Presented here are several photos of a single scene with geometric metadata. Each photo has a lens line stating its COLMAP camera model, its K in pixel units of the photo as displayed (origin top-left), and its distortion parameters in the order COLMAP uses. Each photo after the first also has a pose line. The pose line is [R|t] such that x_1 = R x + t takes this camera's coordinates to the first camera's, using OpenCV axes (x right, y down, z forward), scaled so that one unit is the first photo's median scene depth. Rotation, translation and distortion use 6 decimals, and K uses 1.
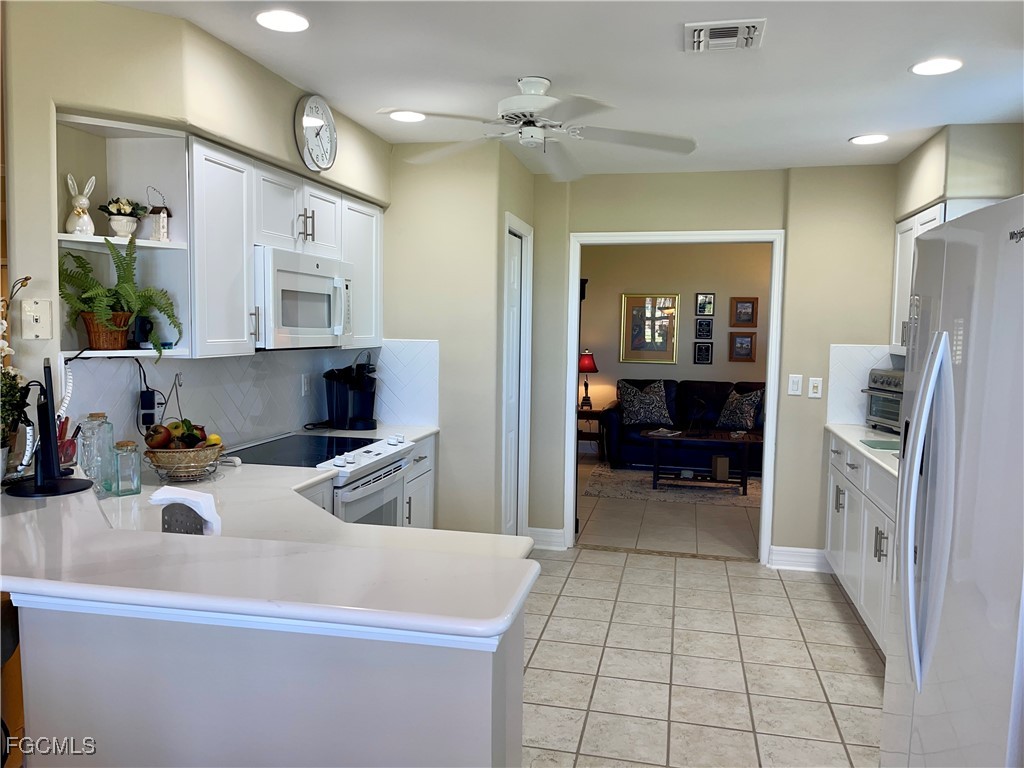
lens RADIAL K [[770.1, 0, 515.5], [0, 770.1, 385.8], [0, 0, 1]] dist [0.071582, -0.079969]
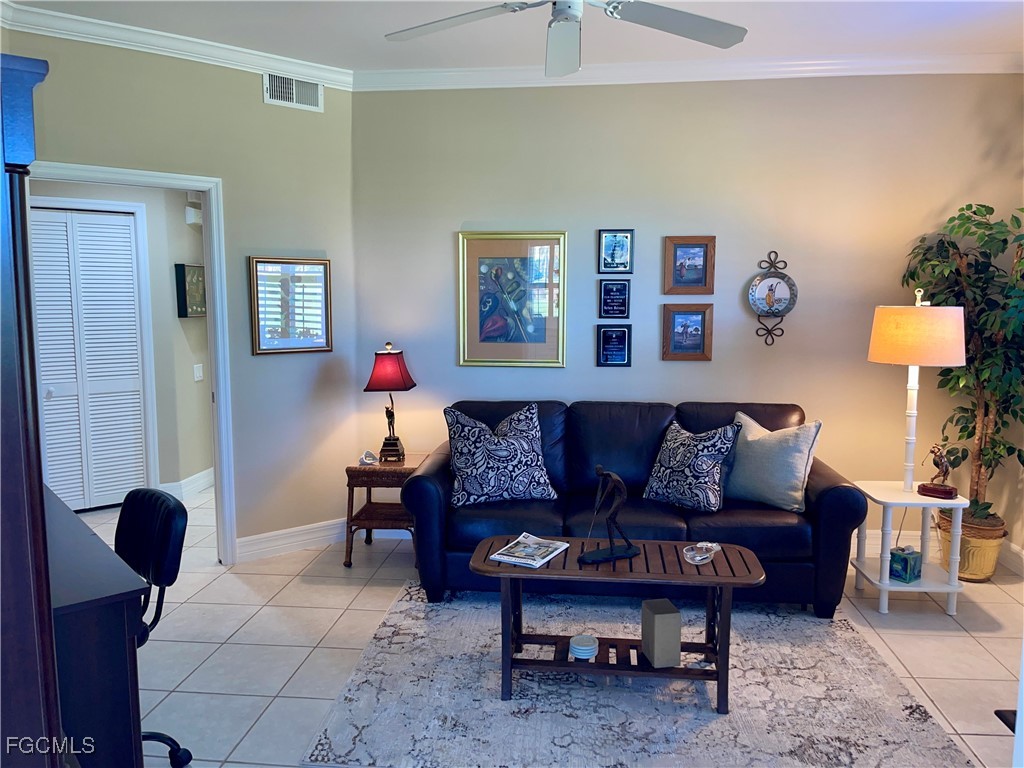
lens RADIAL K [[770.1, 0, 515.5], [0, 770.1, 385.8], [0, 0, 1]] dist [0.071582, -0.079969]
pose [[0.993273, -0.032008, 0.111286, 0.124556], [0.027403, 0.998714, 0.042665, -0.041309], [-0.112509, -0.039328, 0.992872, 0.516172]]
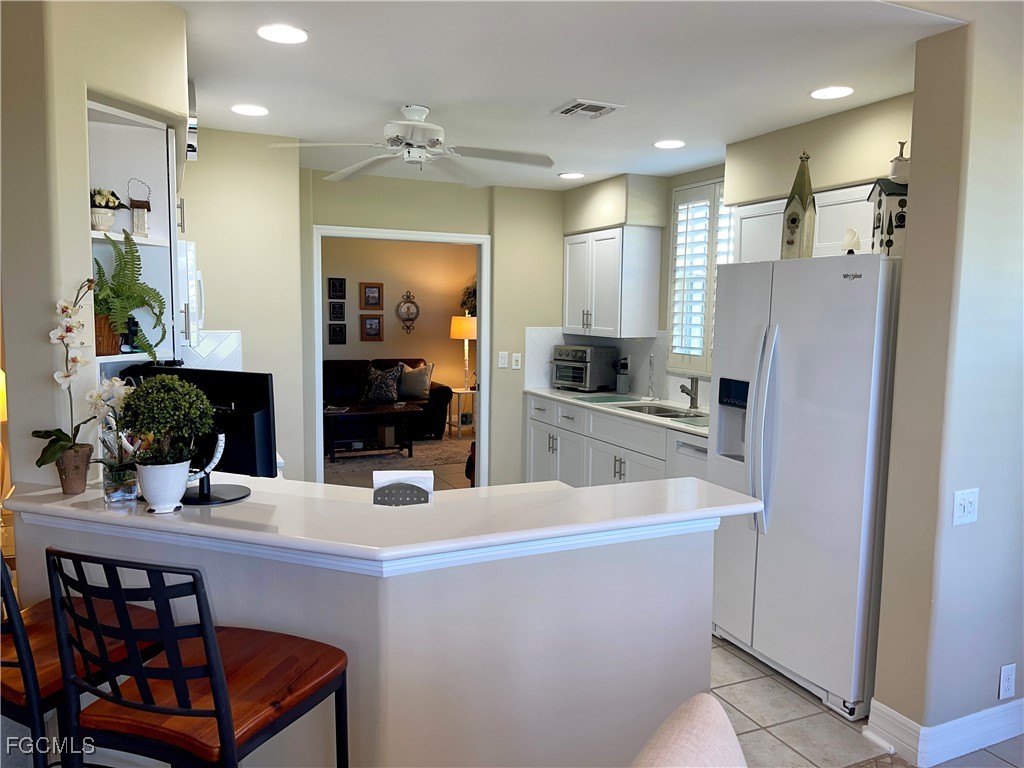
lens RADIAL K [[770.1, 0, 515.5], [0, 770.1, 385.8], [0, 0, 1]] dist [0.071582, -0.079969]
pose [[0.798892, -0.065558, 0.597891, -0.217858], [0.046975, 0.997807, 0.046640, -0.009527], [-0.599638, -0.009174, 0.800219, -0.008160]]
